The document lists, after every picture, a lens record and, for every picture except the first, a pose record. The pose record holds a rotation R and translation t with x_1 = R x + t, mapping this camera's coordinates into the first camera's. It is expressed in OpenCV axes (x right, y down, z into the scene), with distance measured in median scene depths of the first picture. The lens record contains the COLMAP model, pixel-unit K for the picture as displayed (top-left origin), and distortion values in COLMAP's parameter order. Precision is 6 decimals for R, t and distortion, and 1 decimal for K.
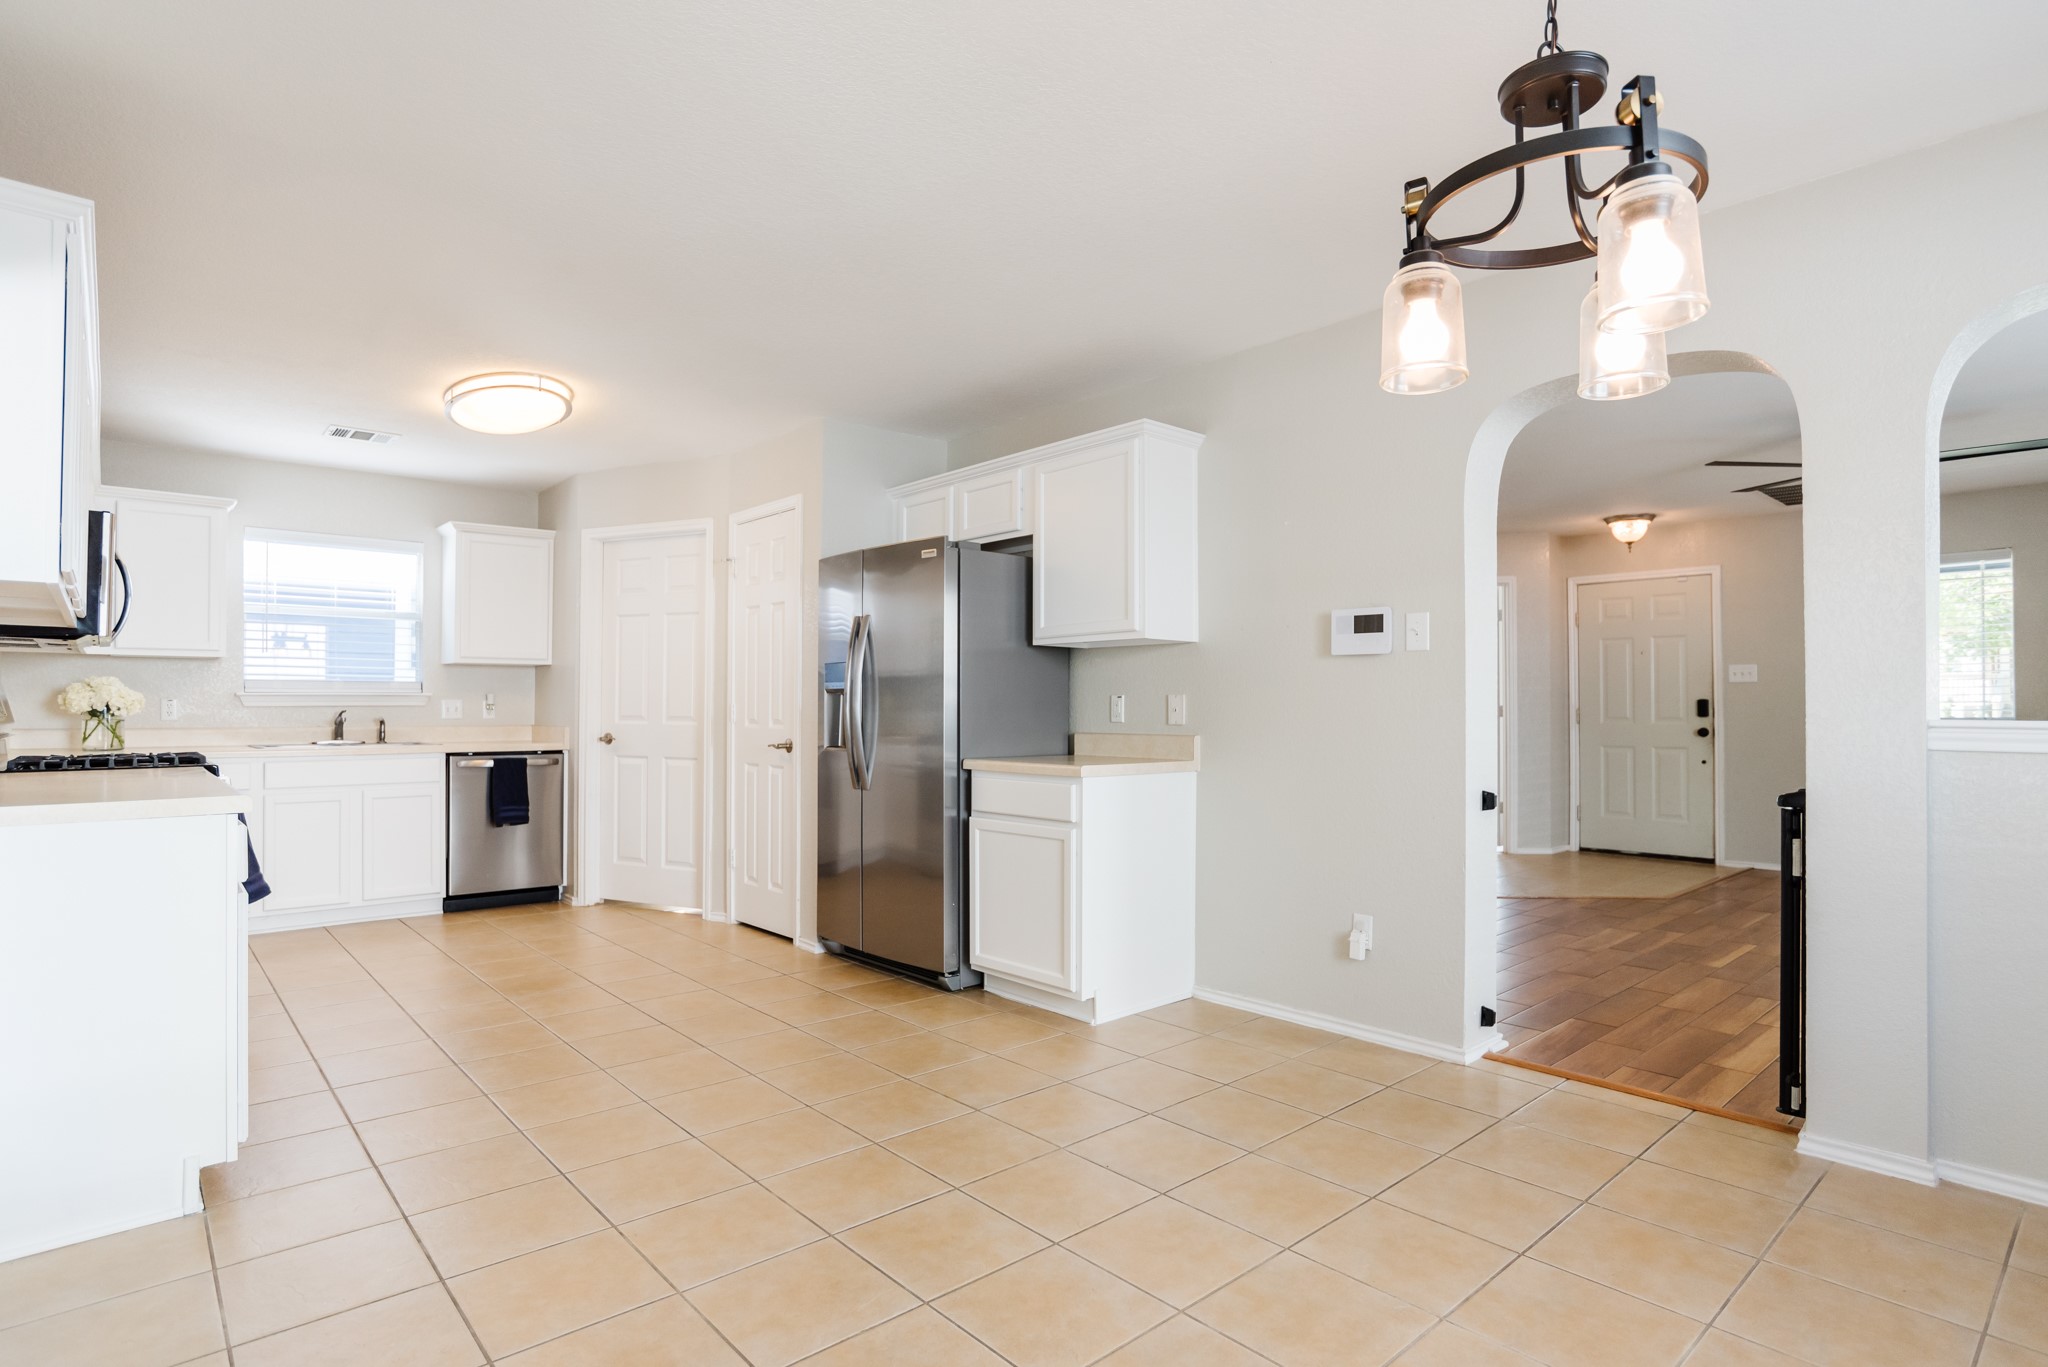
lens RADIAL K [[1126.6, 0, 1018.6], [0, 1126.6, 706.4], [0, 0, 1]] dist [-0.048310, 0.000515]
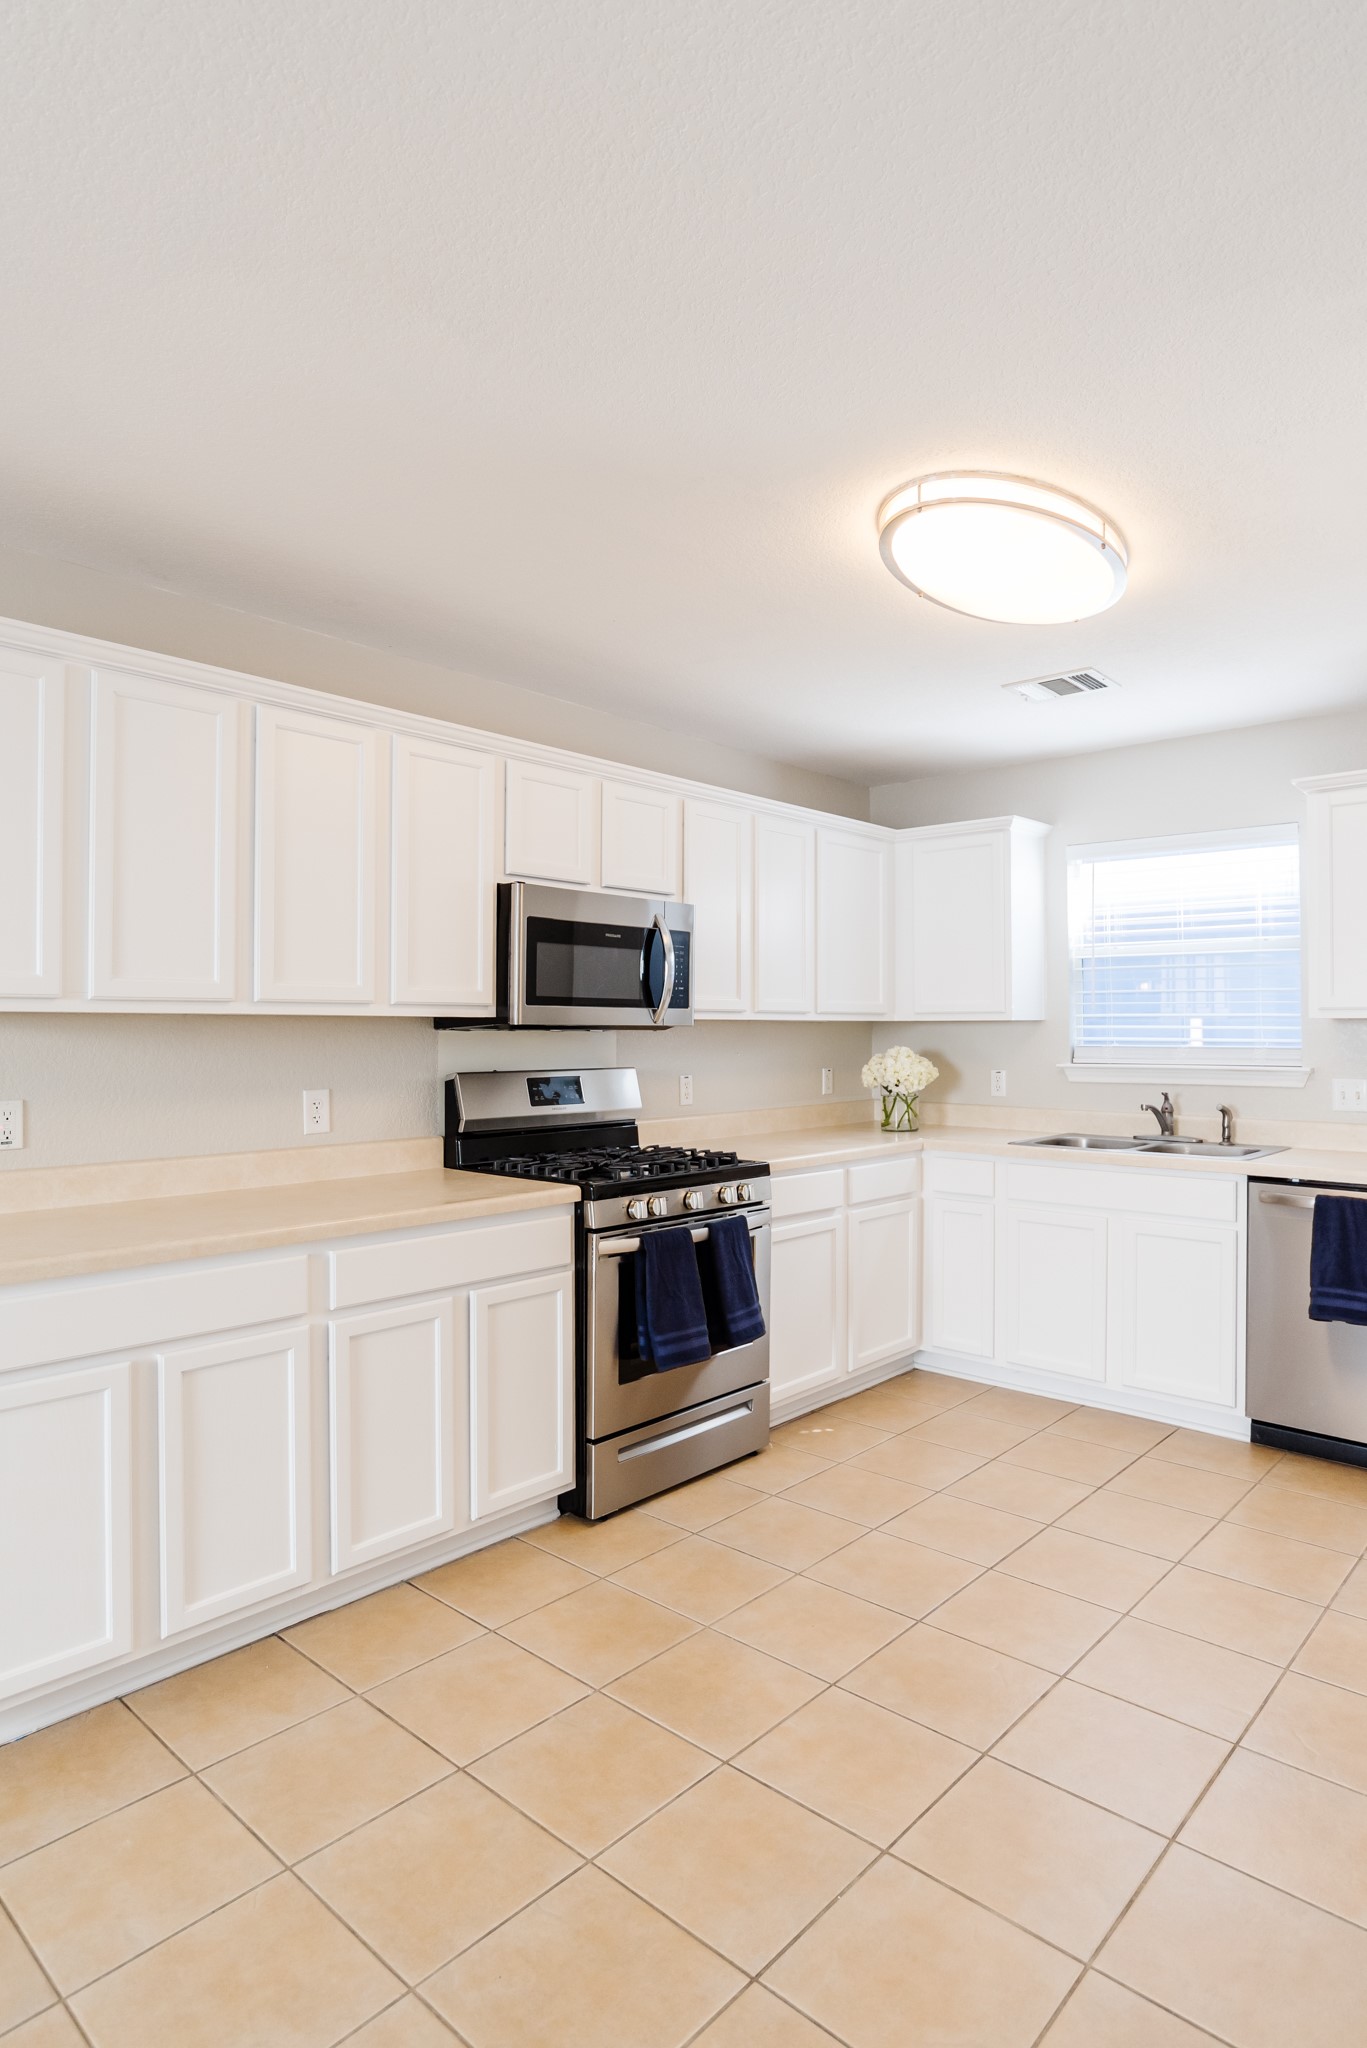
lens RADIAL K [[1126.6, 0, 714.1], [0, 1126.6, 1018.6], [0, 0, 1]] dist [-0.048310, 0.000515]
pose [[0.075609, -0.010324, -0.997084, 0.052971], [0.002168, 0.999946, -0.010189, -0.035181], [0.997135, -0.001391, 0.075627, 0.668372]]
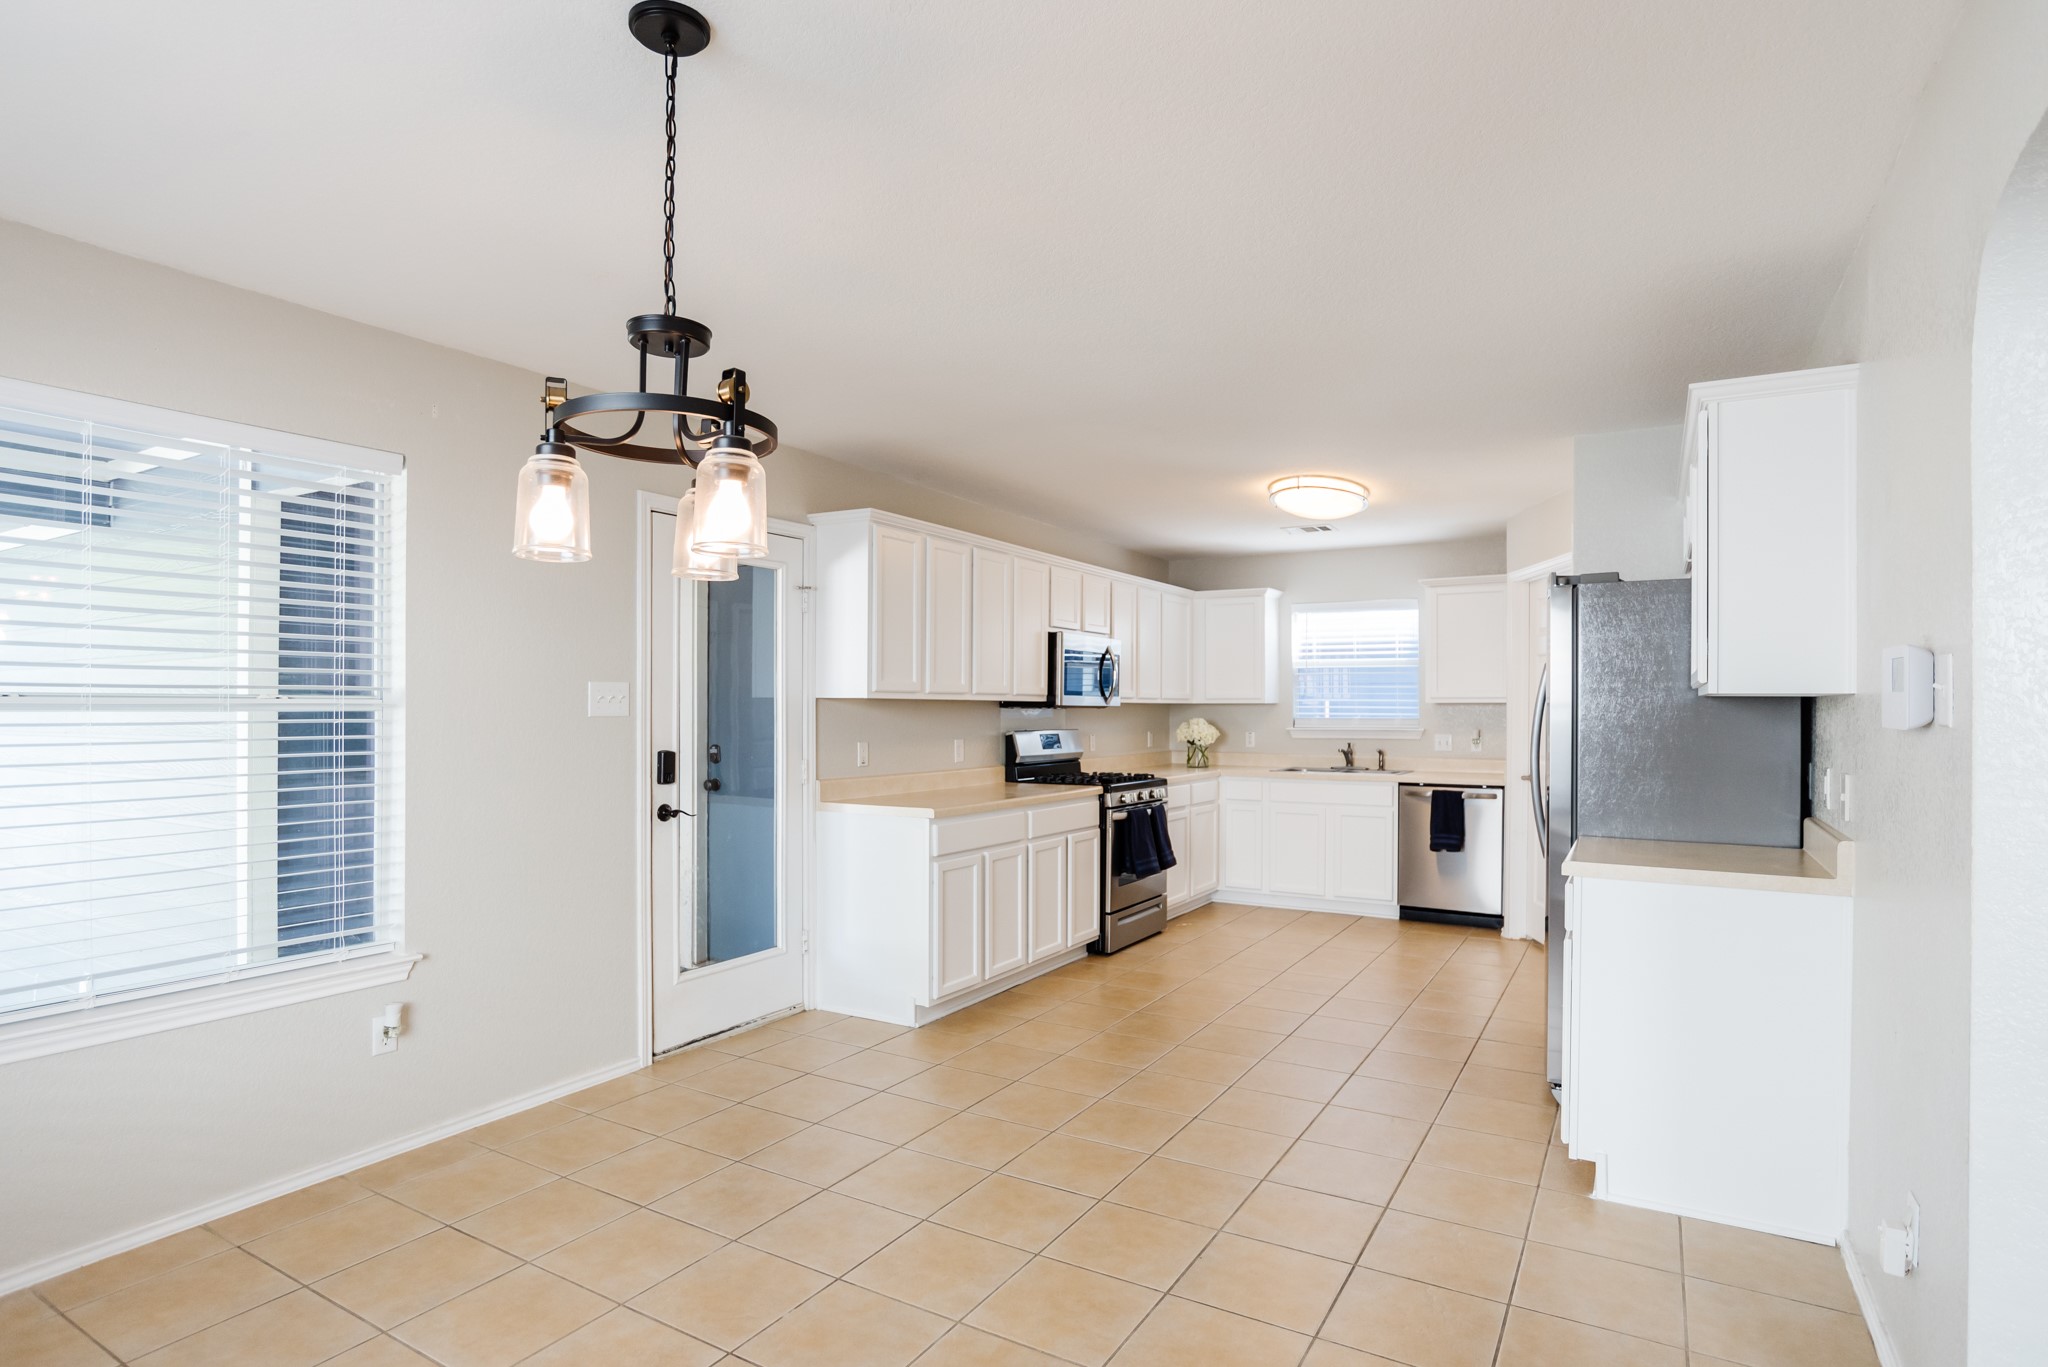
lens RADIAL K [[1126.6, 0, 1018.6], [0, 1126.6, 706.4], [0, 0, 1]] dist [-0.048310, 0.000515]
pose [[0.276445, -0.002063, -0.961028, 0.498148], [0.000382, 0.999998, -0.002037, -0.034889], [0.961030, 0.000196, 0.276445, 0.292564]]
